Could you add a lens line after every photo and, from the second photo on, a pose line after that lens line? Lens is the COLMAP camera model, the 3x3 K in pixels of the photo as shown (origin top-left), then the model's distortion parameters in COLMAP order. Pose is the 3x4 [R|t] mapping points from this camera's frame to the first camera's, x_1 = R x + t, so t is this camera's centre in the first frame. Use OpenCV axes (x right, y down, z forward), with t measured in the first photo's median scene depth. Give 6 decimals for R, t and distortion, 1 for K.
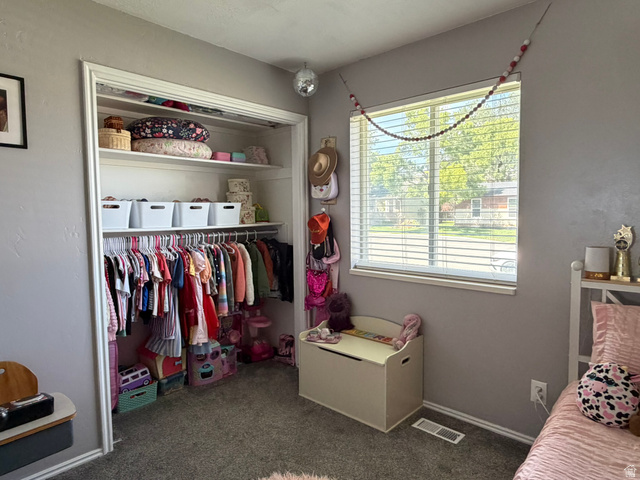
lens RADIAL K [[392.2, 0, 320.2], [0, 392.2, 240.9], [0, 0, 1]] dist [-0.002195, 0.000804]
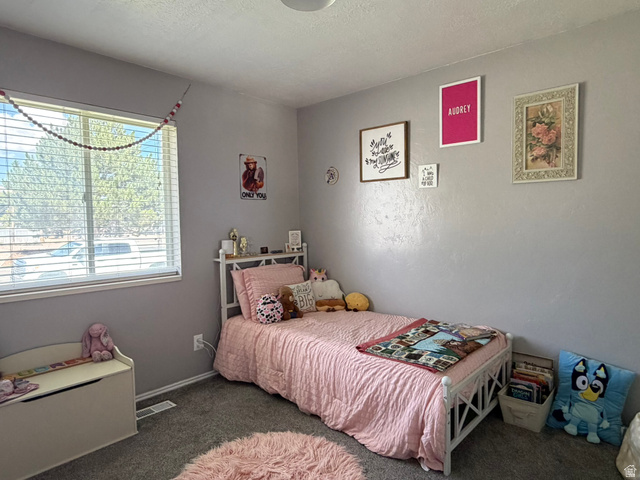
lens RADIAL K [[392.2, 0, 320.2], [0, 392.2, 240.0], [0, 0, 1]] dist [-0.002195, 0.000804]
pose [[-0.009047, -0.034755, 0.999355, -0.863164], [0.090854, 0.995234, 0.035434, -0.006689], [-0.995823, 0.091116, -0.005846, 0.496917]]
